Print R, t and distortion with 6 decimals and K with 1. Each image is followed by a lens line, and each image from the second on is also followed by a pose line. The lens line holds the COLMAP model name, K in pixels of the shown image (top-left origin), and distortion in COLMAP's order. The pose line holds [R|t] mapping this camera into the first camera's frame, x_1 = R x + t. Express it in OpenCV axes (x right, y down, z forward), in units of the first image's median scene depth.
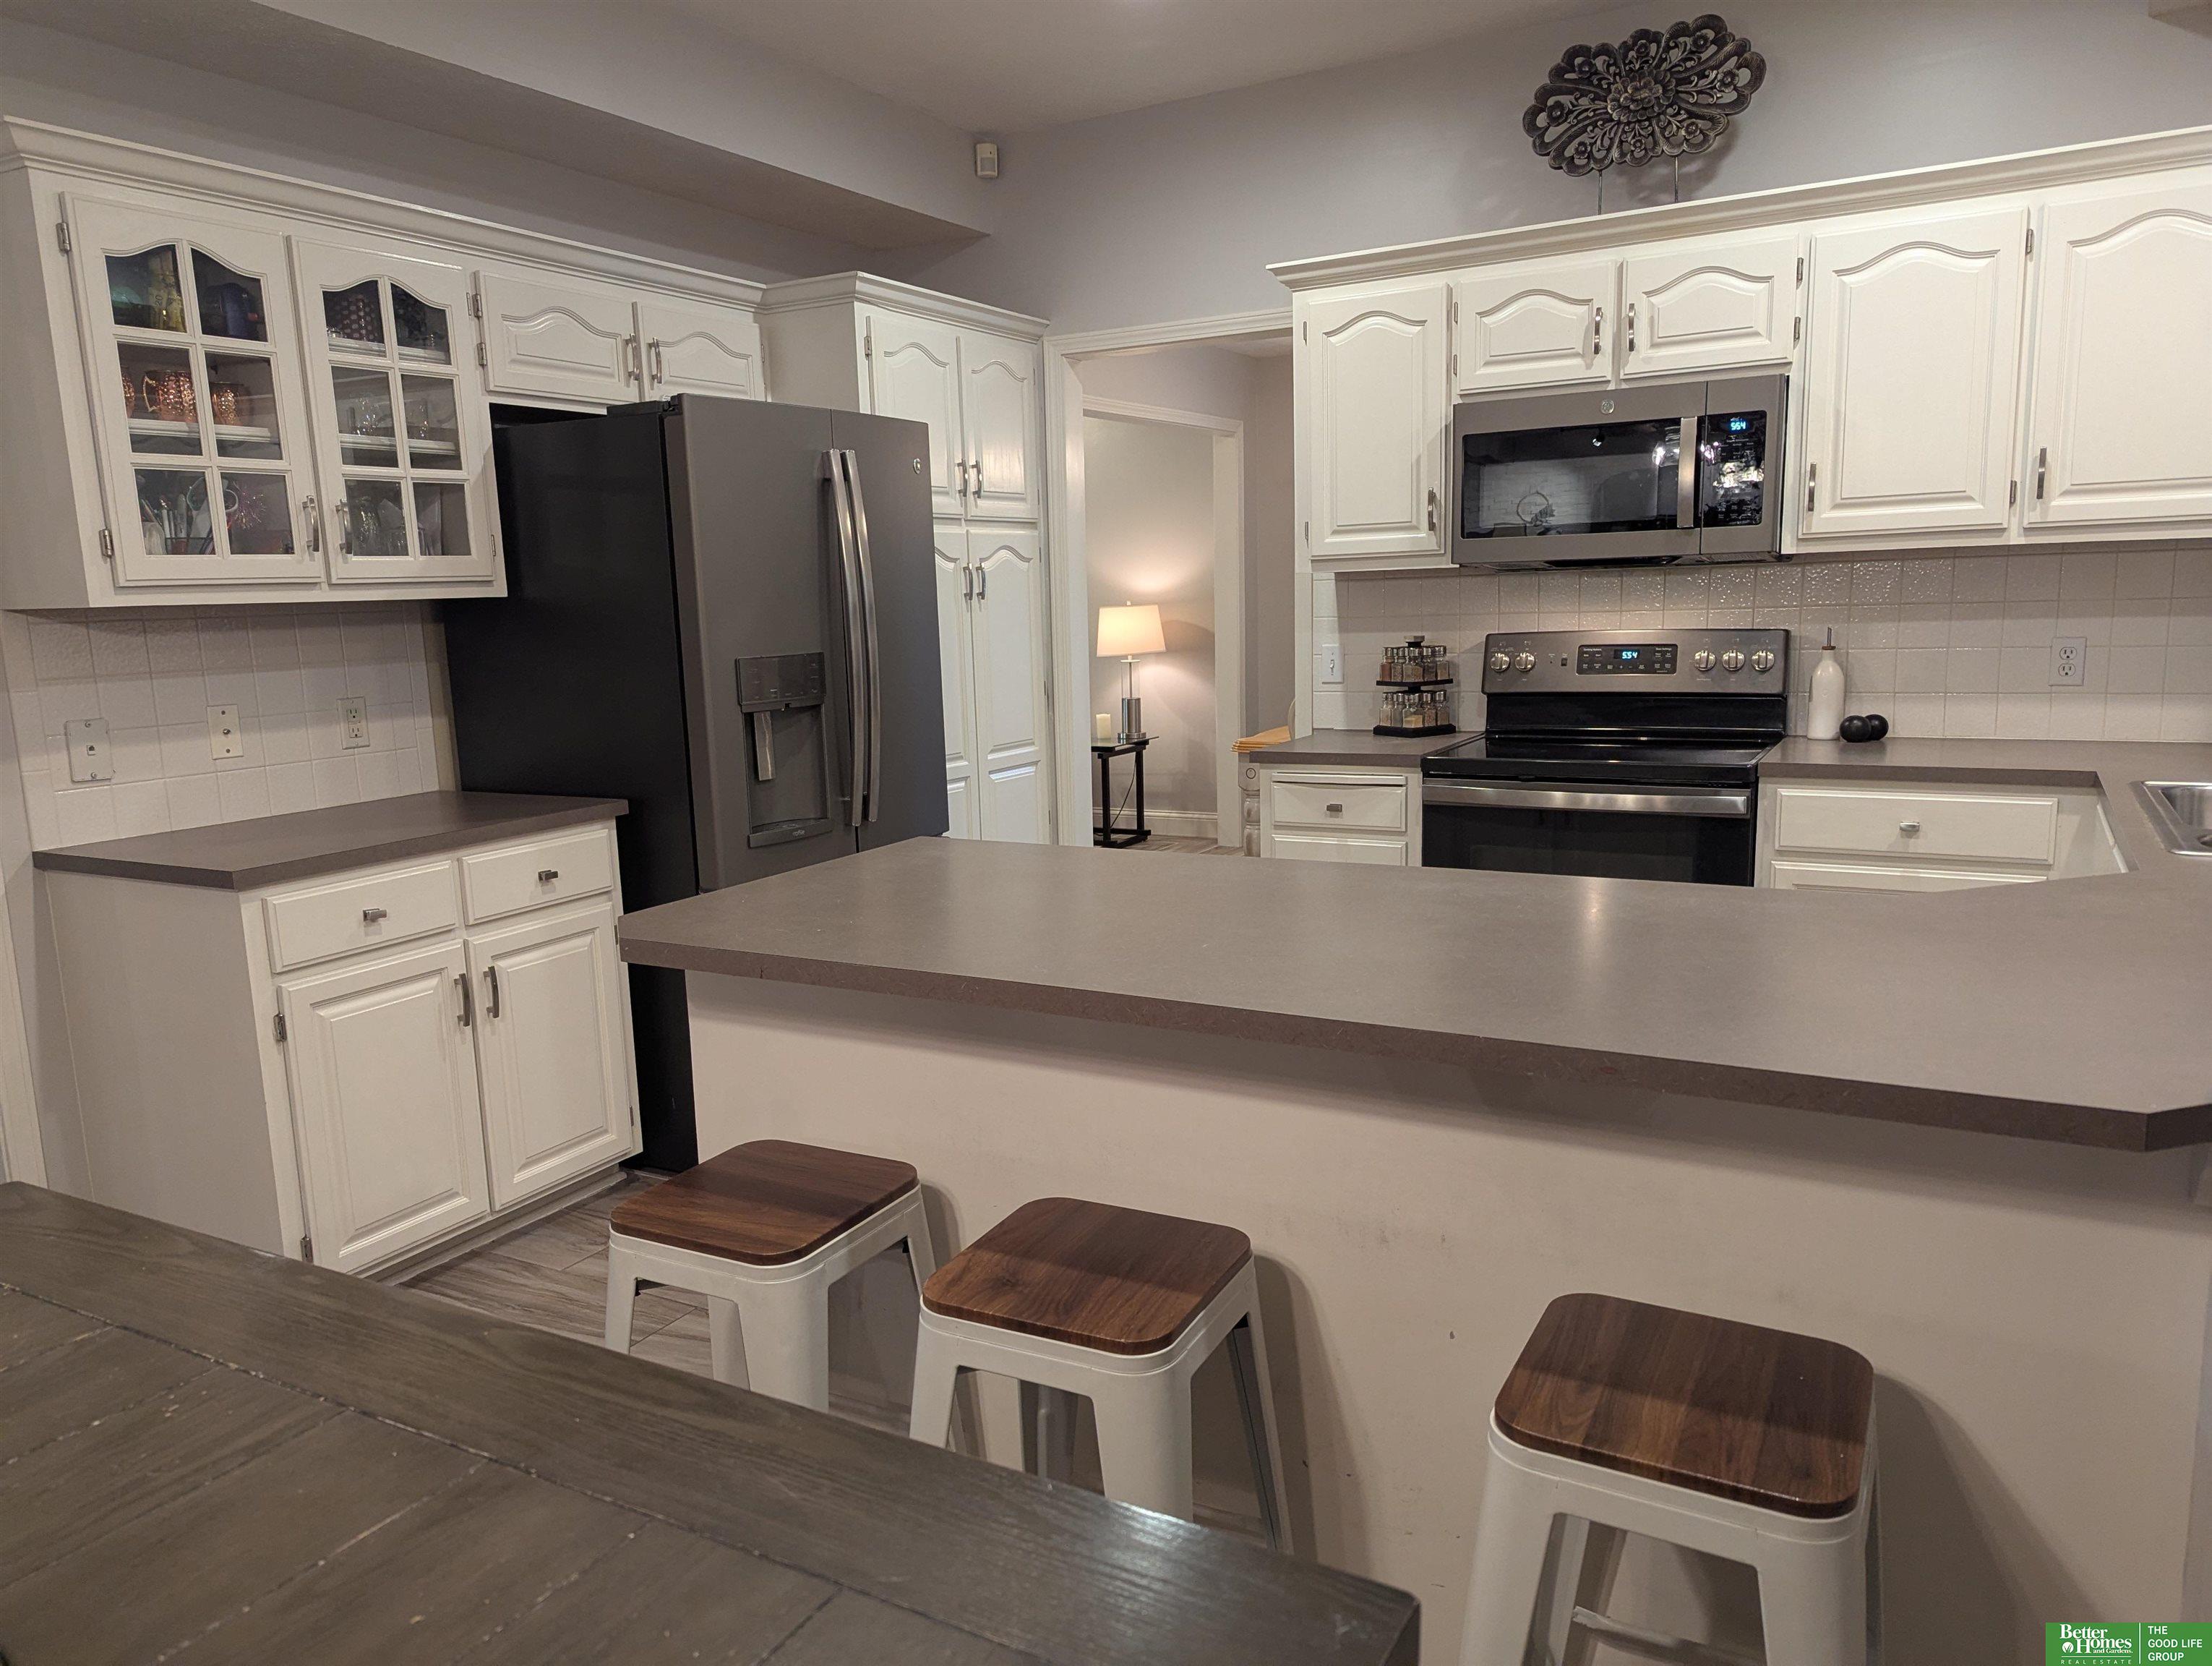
lens RADIAL K [[1565.4, 0, 1104.7], [0, 1565.4, 848.1], [0, 0, 1]] dist [0.051369, -0.018248]
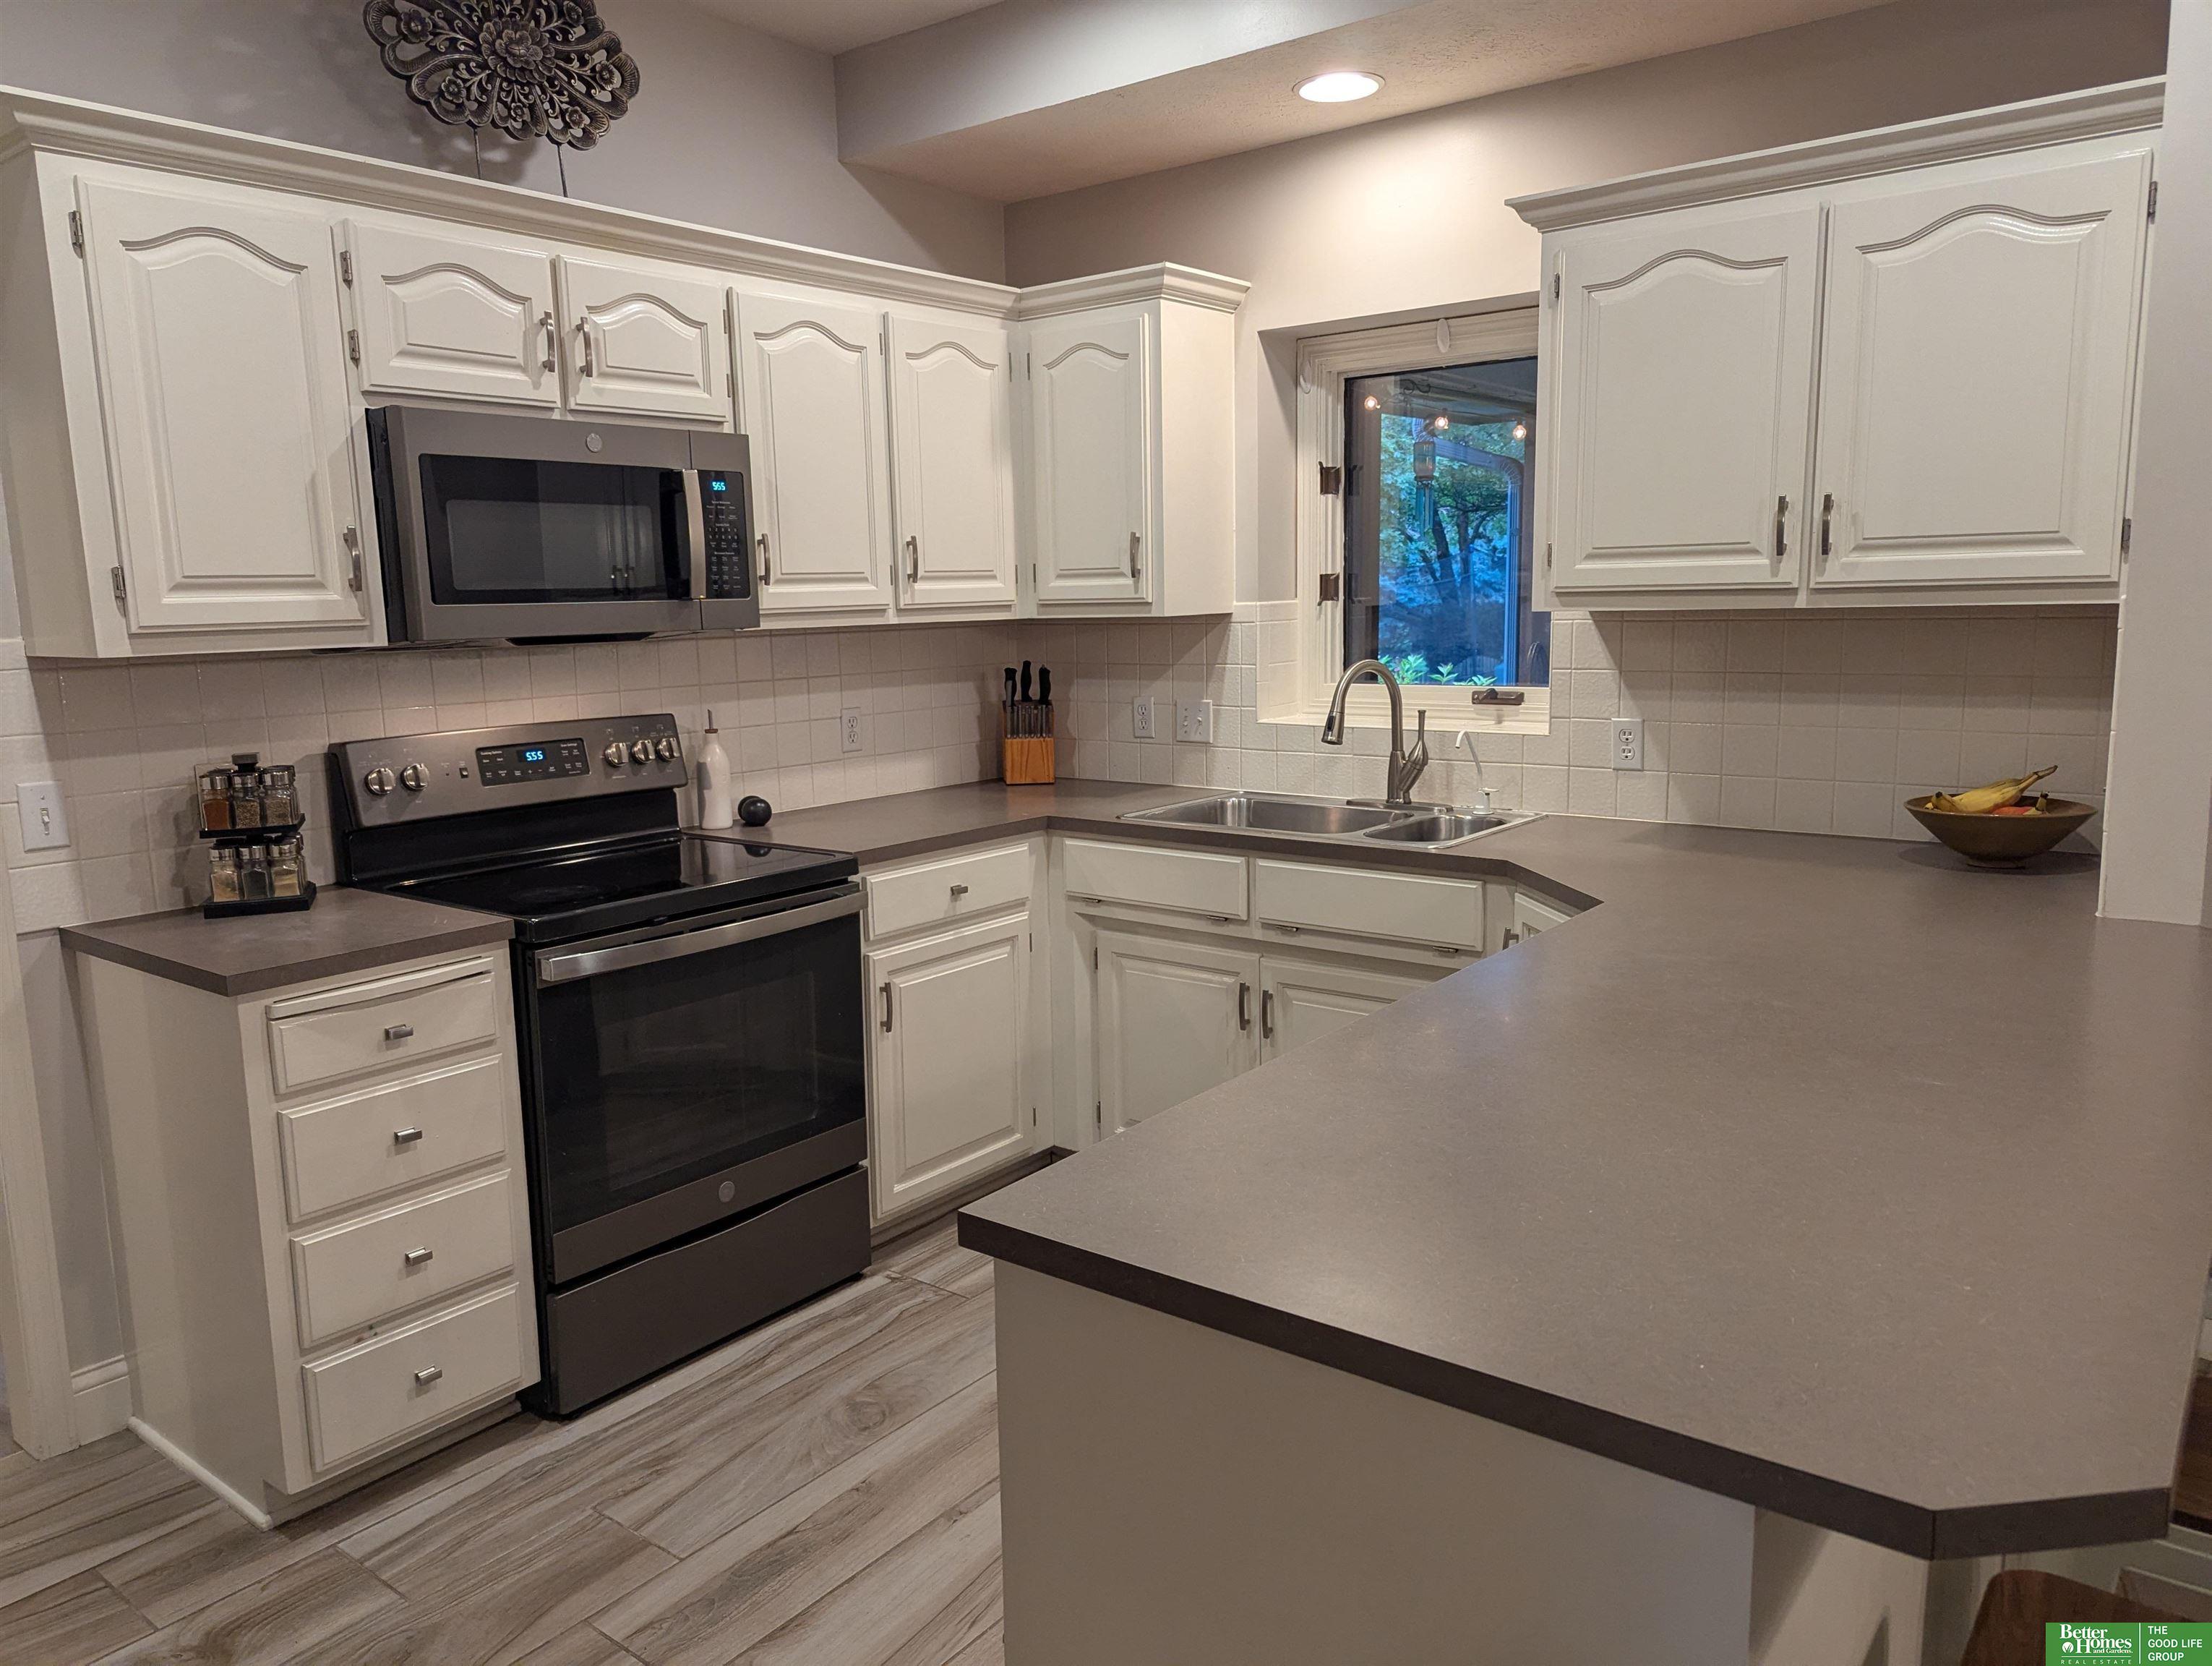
lens RADIAL K [[1565.4, 0, 1107.2], [0, 1565.4, 819.1], [0, 0, 1]] dist [0.051369, -0.018248]
pose [[0.158076, -0.115439, 0.980656, -1.025686], [0.183507, 0.979276, 0.085696, -0.276342], [-0.970225, 0.166411, 0.175984, 1.528103]]
